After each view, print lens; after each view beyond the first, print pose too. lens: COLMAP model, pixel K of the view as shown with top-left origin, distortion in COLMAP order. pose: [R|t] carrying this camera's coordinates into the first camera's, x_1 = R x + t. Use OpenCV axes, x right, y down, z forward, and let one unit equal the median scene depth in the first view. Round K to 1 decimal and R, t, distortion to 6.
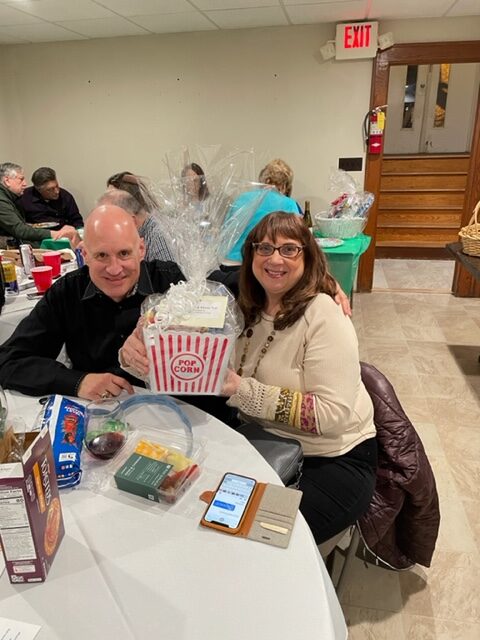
lens RADIAL K [[488.5, 0, 242.8], [0, 488.5, 318.7], [0, 0, 1]] dist [0.015260, 0.007597]
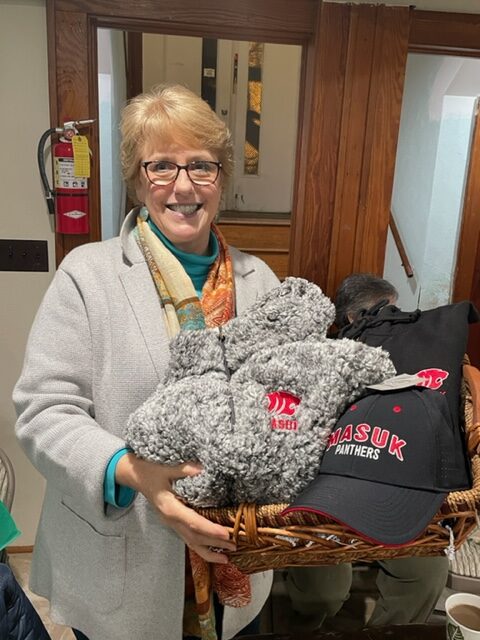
lens RADIAL K [[563.2, 0, 241.7], [0, 563.2, 322.5], [0, 0, 1]] dist [0.029315, -0.006003]
pose [[0.948371, -0.010406, 0.316993, 0.222635], [0.039647, 0.995512, -0.085933, -0.195248], [-0.314676, 0.094064, 0.944527, 0.467006]]
